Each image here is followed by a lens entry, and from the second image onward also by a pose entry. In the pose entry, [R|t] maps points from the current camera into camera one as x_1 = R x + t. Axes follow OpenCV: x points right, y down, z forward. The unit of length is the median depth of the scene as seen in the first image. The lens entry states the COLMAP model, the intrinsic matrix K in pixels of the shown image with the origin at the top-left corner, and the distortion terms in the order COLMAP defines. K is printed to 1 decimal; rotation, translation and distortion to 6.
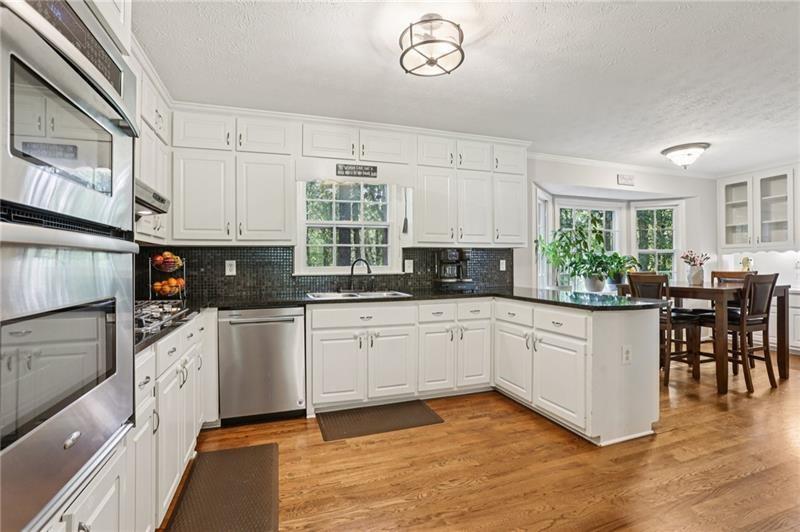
lens RADIAL K [[382.0, 0, 400.0], [0, 382.0, 266.0], [0, 0, 1]] dist [-0.004670, 0.000084]
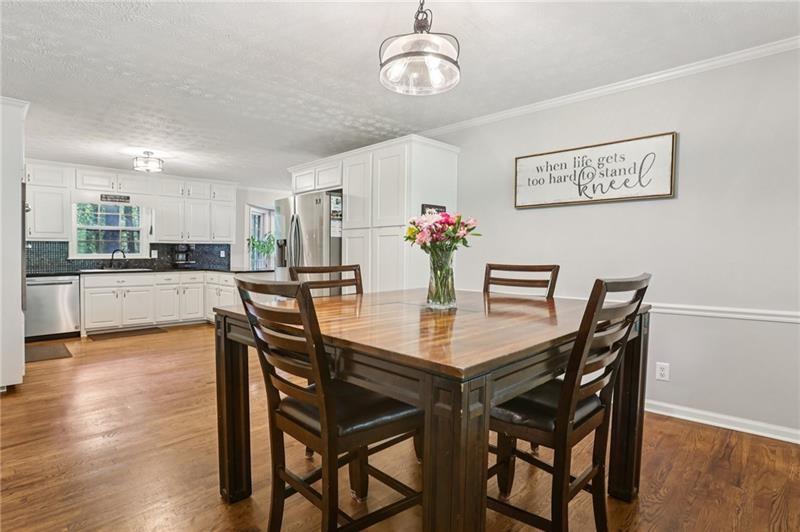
lens RADIAL K [[400.2, 0, 401.3], [0, 400.2, 259.7], [0, 0, 1]] dist [0.002489, 0.000710]
pose [[0.887743, 0.001656, 0.460336, 0.174183], [-0.008621, 0.999878, 0.013028, -0.006333], [-0.460258, -0.015534, 0.887649, -1.049494]]
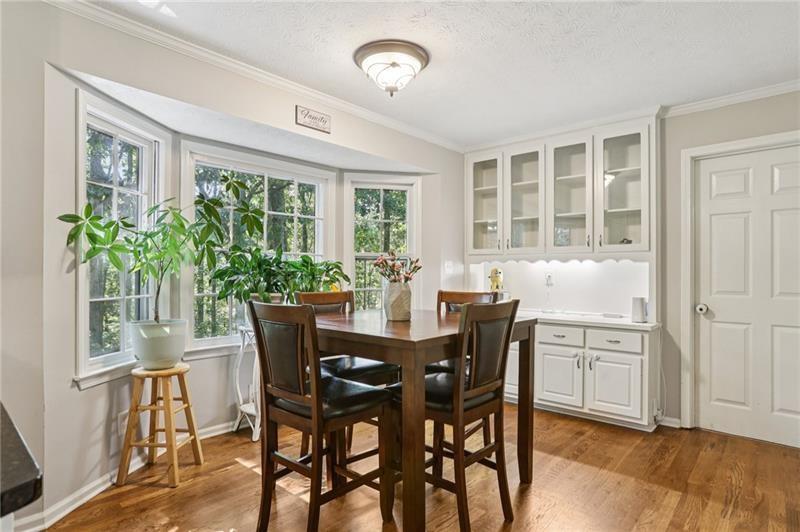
lens RADIAL K [[438.9, 0, 405.2], [0, 438.9, 275.2], [0, 0, 1]] dist [-0.037518, 0.000773]
pose [[0.885121, 0.012446, 0.465195, 0.558511], [-0.012996, 0.999913, -0.002025, -0.009692], [-0.465180, -0.004253, 0.885206, 0.524412]]
